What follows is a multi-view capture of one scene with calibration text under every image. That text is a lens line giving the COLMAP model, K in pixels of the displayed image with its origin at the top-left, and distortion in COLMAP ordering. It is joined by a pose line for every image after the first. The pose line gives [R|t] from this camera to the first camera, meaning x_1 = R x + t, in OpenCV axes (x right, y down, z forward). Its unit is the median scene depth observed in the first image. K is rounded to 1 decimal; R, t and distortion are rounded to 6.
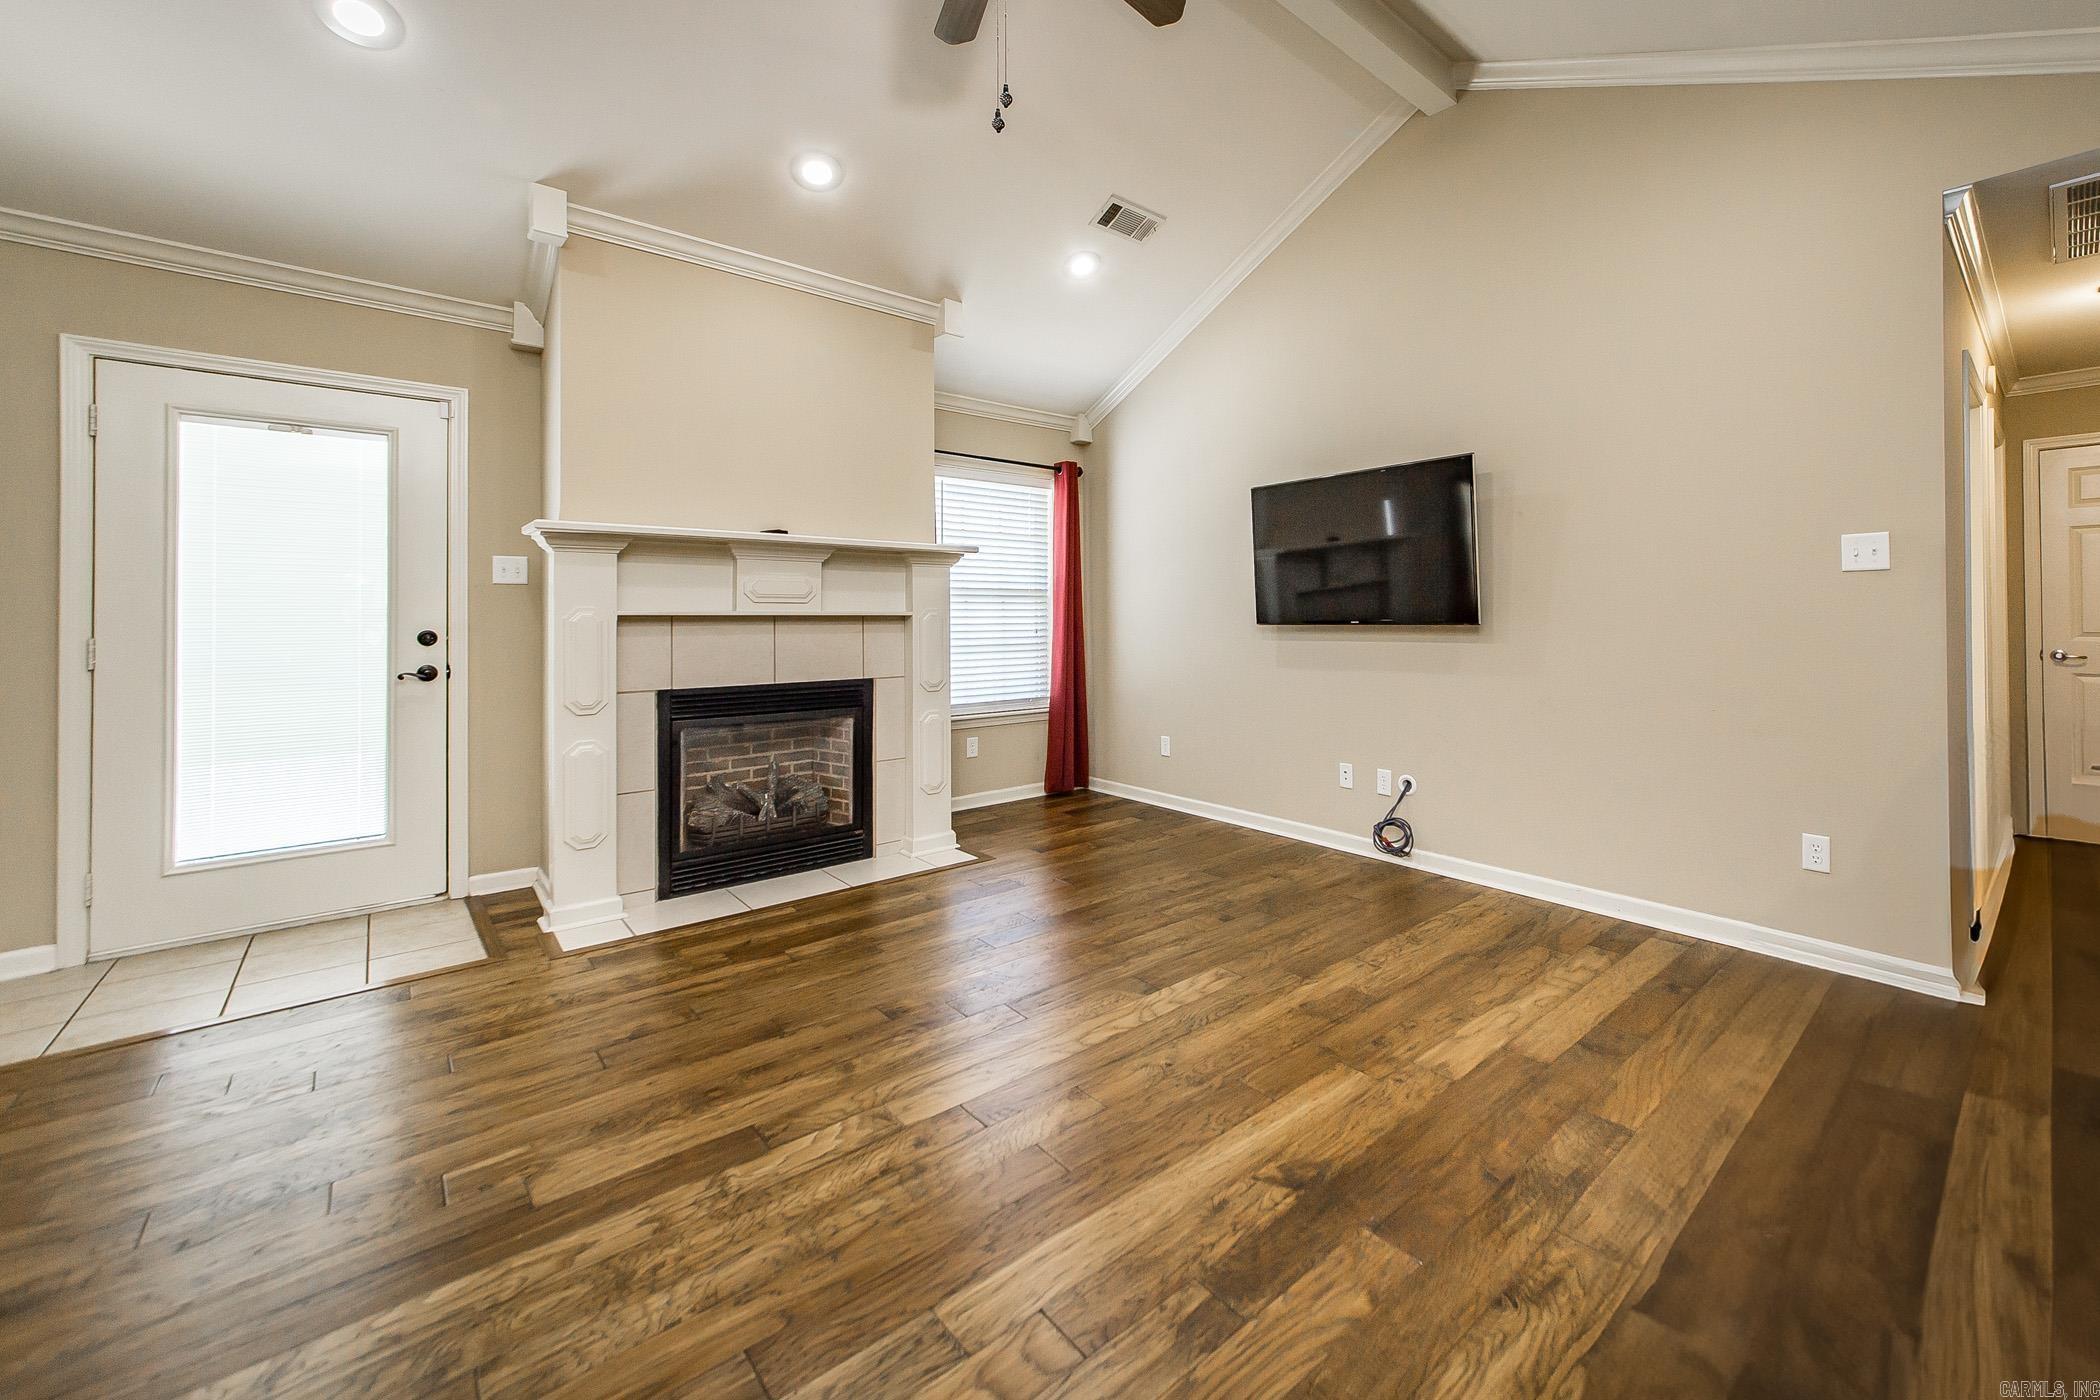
lens RADIAL K [[851.2, 0, 1160.0], [0, 851.2, 613.1], [0, 0, 1]] dist [0.012821, -0.000541]
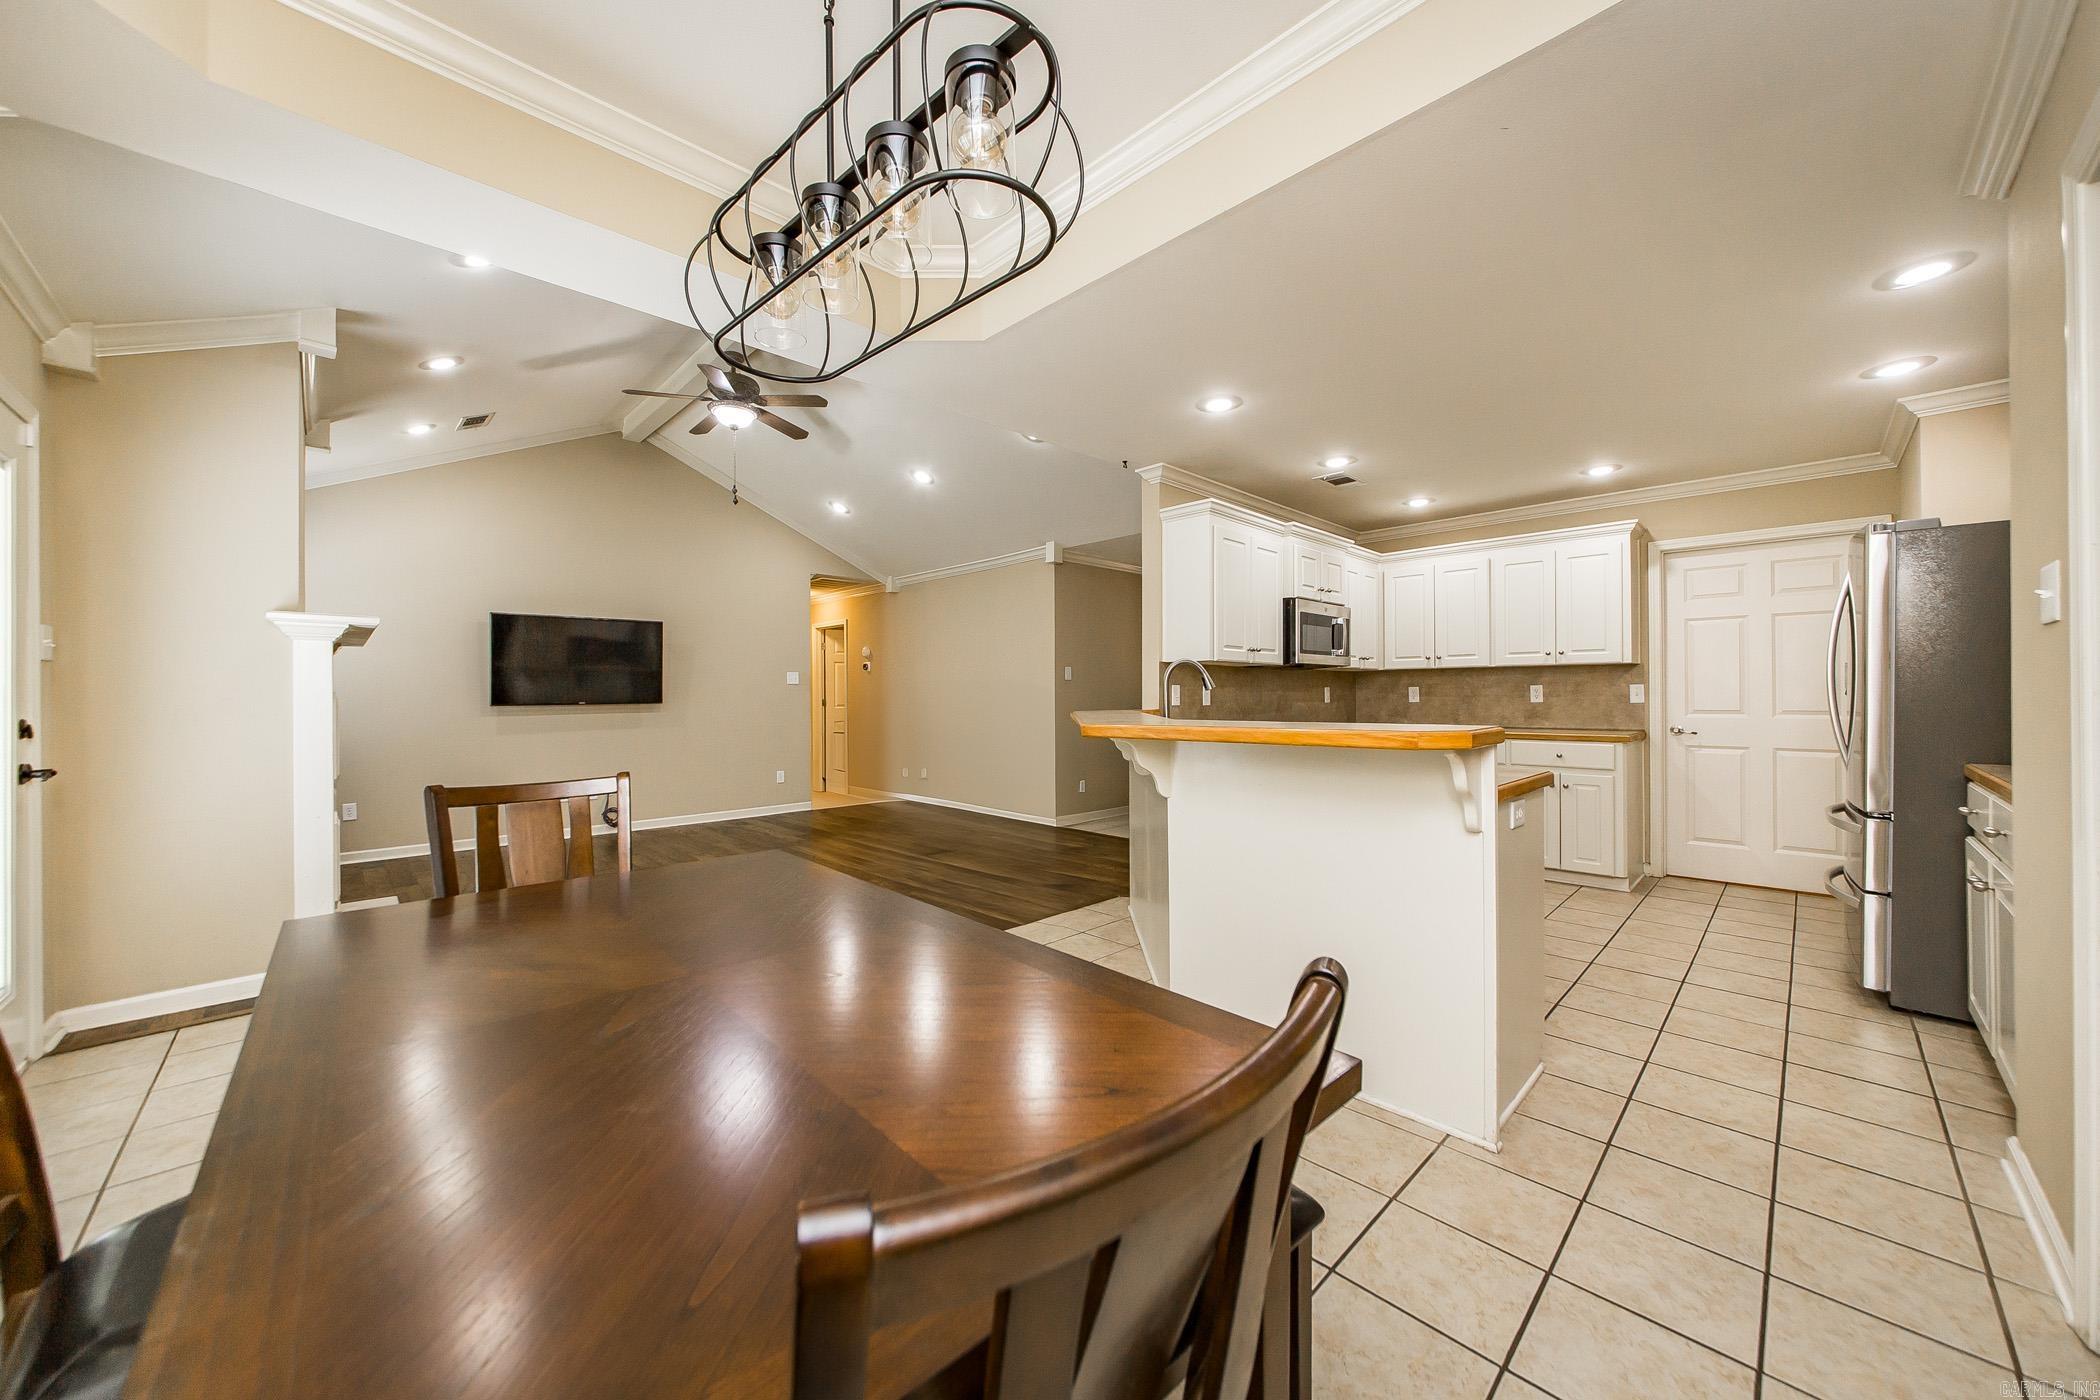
lens RADIAL K [[746.0, 0, 1051.9], [0, 746.0, 697.8], [0, 0, 1]] dist [-0.009584, 0.002387]
pose [[-0.024295, 0.003990, 0.999697, -1.532899], [0.001811, 0.999991, -0.003947, 0.006639], [-0.999703, 0.001715, -0.024302, 0.062711]]
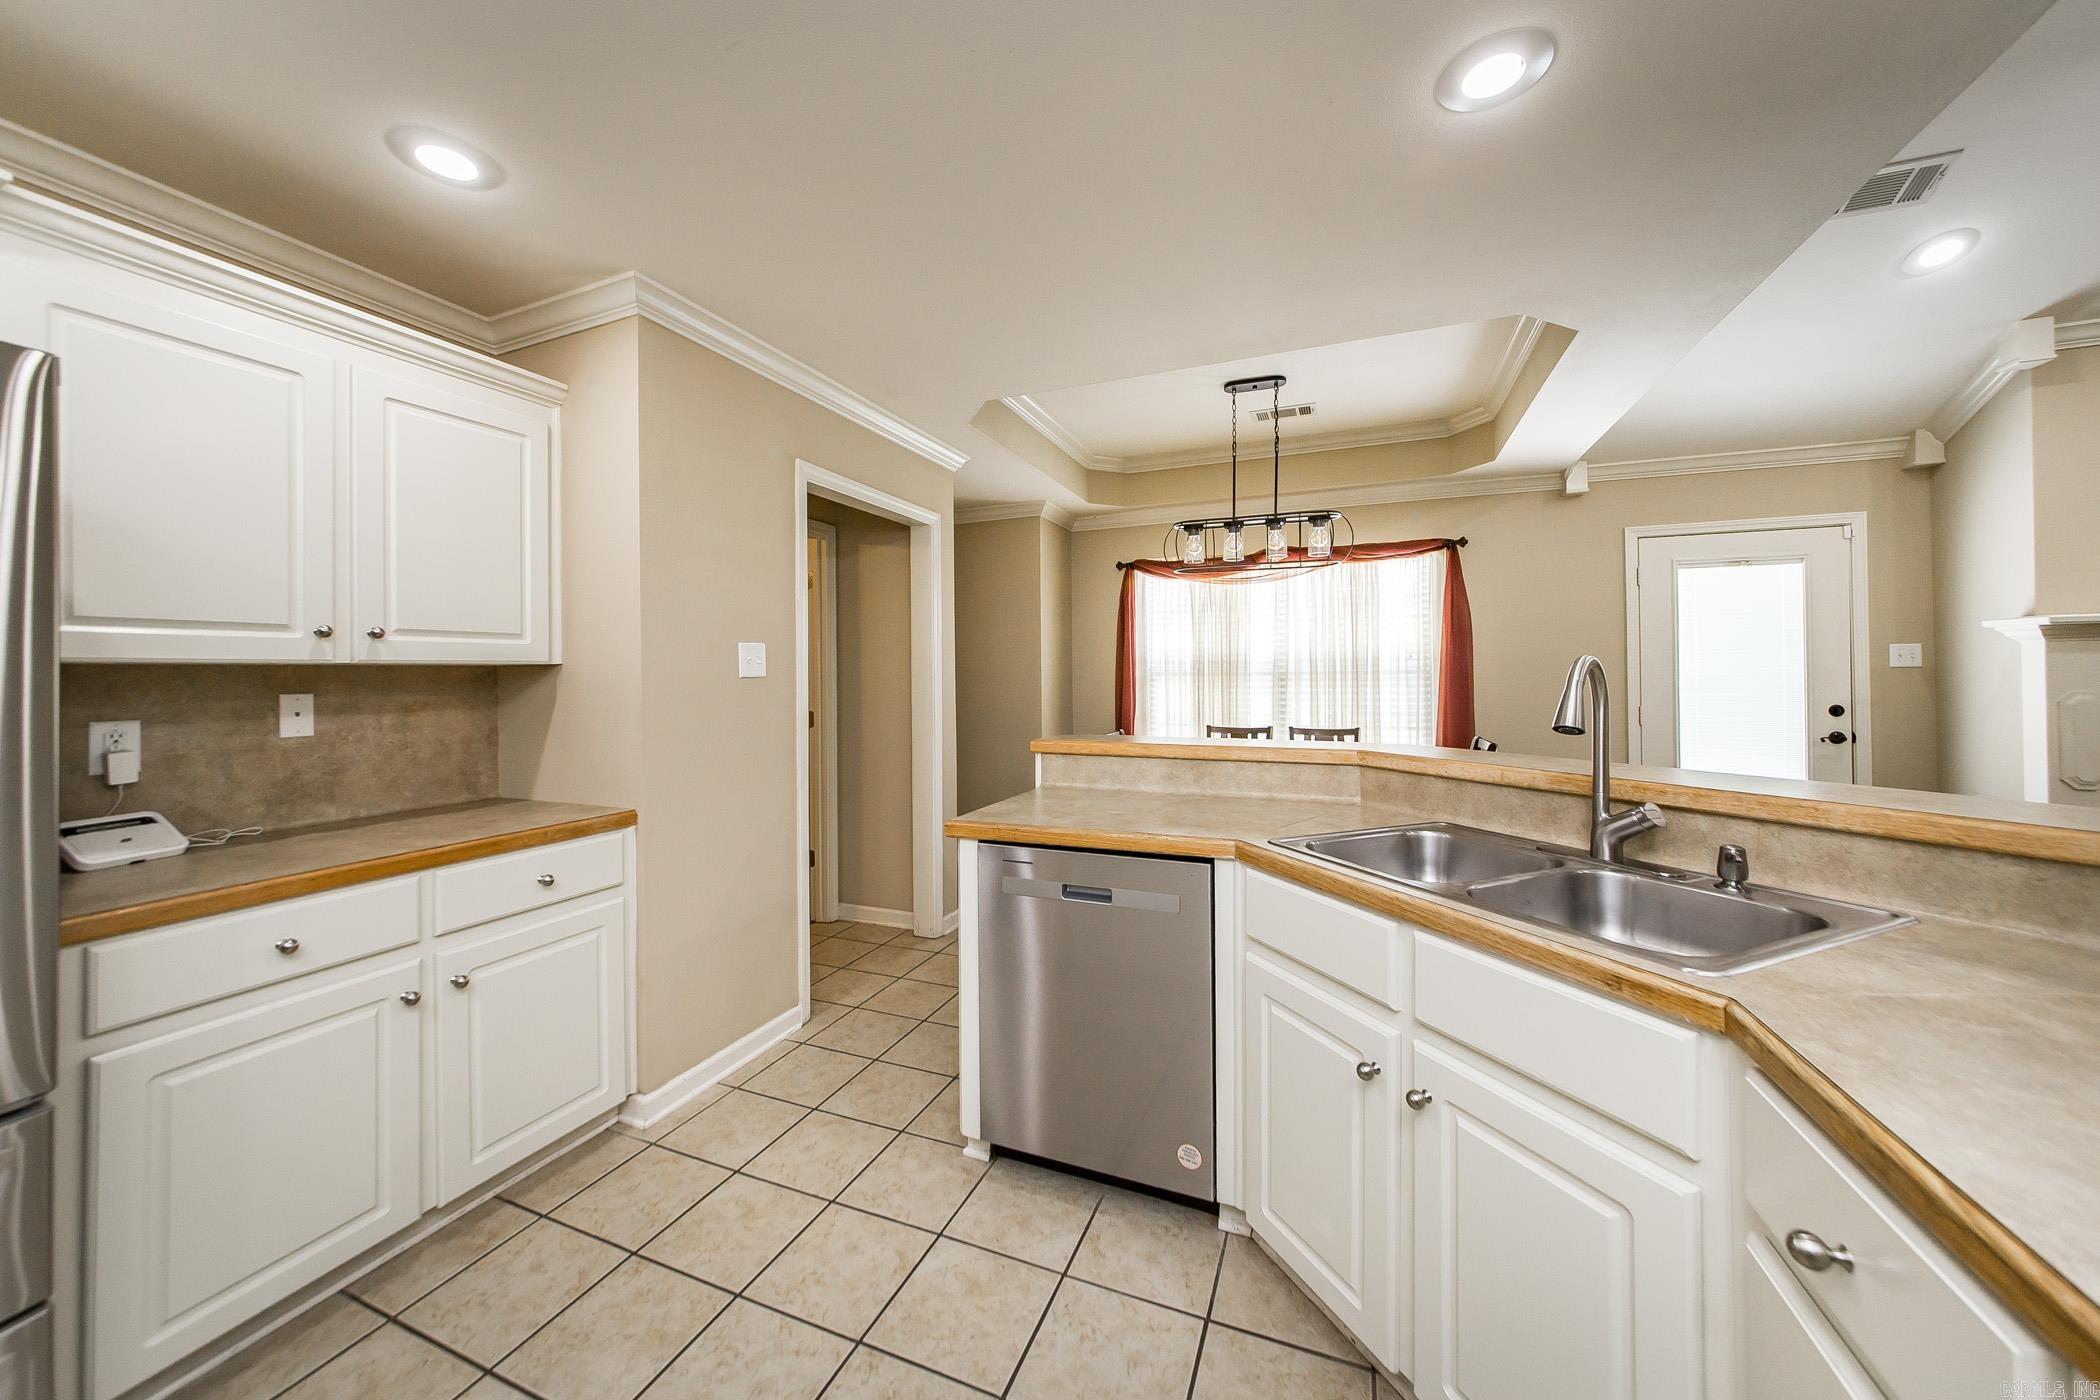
lens RADIAL K [[746.0, 0, 1055.4], [0, 746.0, 662.6], [0, 0, 1]] dist [-0.009584, 0.002387]
pose [[0.431745, -0.014117, -0.901885, -0.365294], [0.008529, 0.999897, -0.011568, -0.040858], [0.901956, -0.002698, 0.431820, -0.548630]]
